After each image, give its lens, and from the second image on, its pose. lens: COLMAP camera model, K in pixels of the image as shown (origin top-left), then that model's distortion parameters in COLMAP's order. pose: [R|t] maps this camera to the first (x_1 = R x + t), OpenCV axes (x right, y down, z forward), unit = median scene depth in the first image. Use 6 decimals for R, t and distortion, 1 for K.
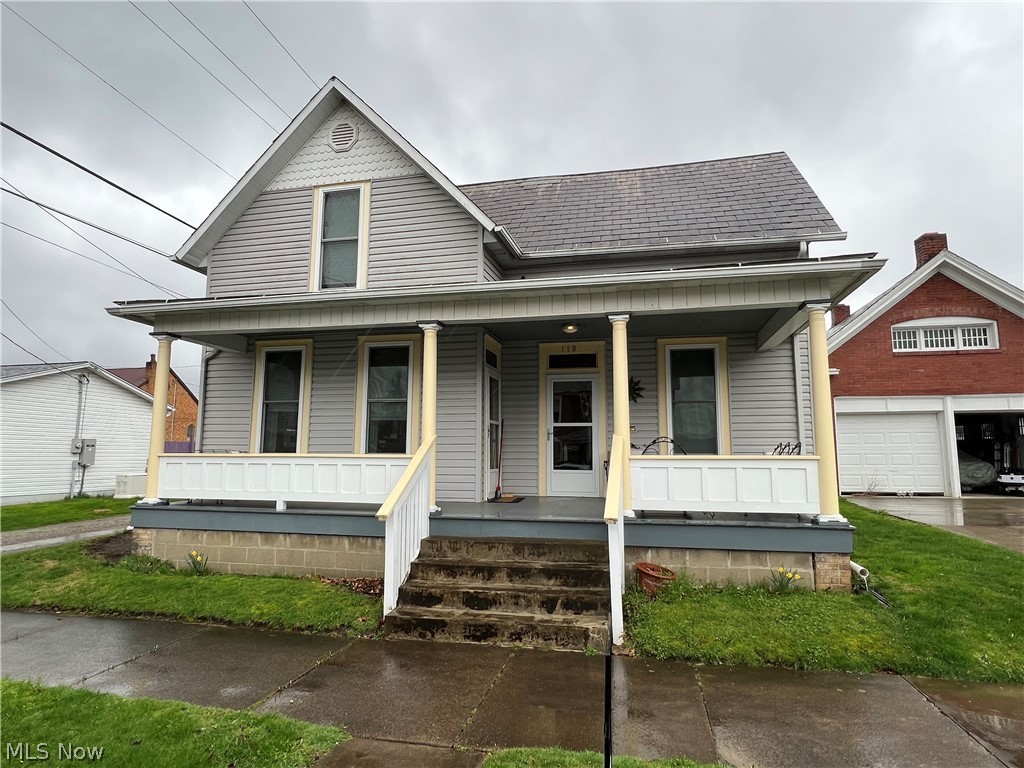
lens RADIAL K [[606.8, 0, 482.2], [0, 606.8, 382.3], [0, 0, 1]] dist [-0.004481, 0.003304]
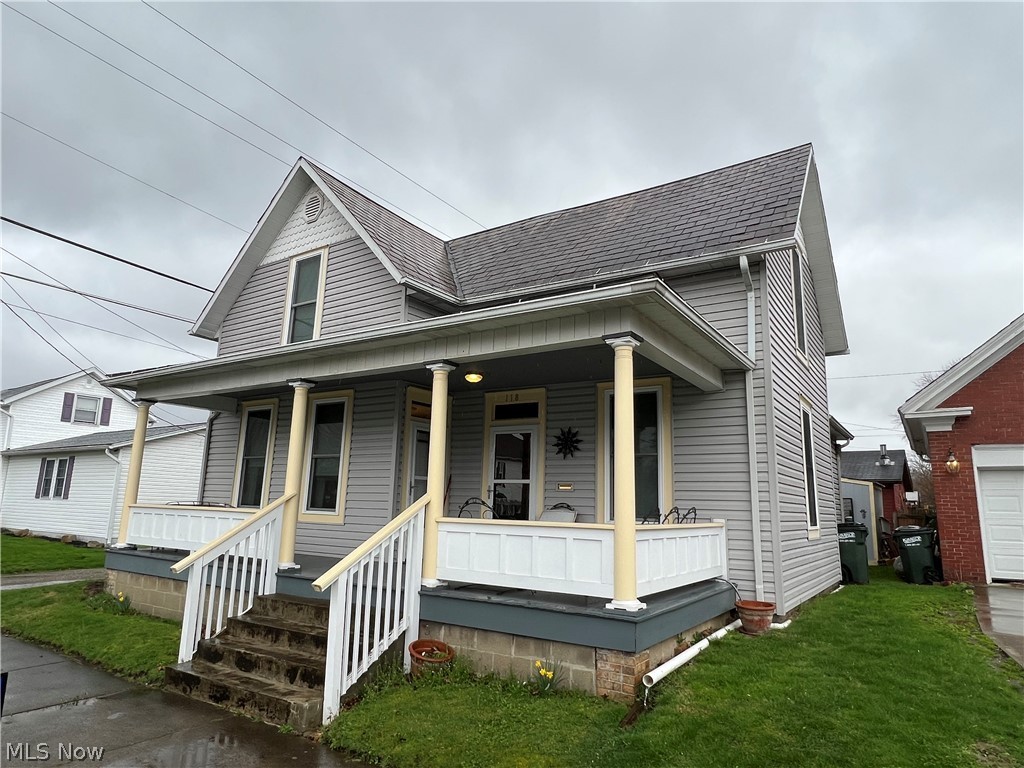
lens RADIAL K [[635.2, 0, 473.3], [0, 635.2, 380.2], [0, 0, 1]] dist [-0.002827, 0.002008]
pose [[0.931691, -0.048695, -0.359973, 0.515418], [0.019366, 0.996223, -0.084640, -0.002320], [0.362735, 0.071887, 0.929116, 0.097417]]
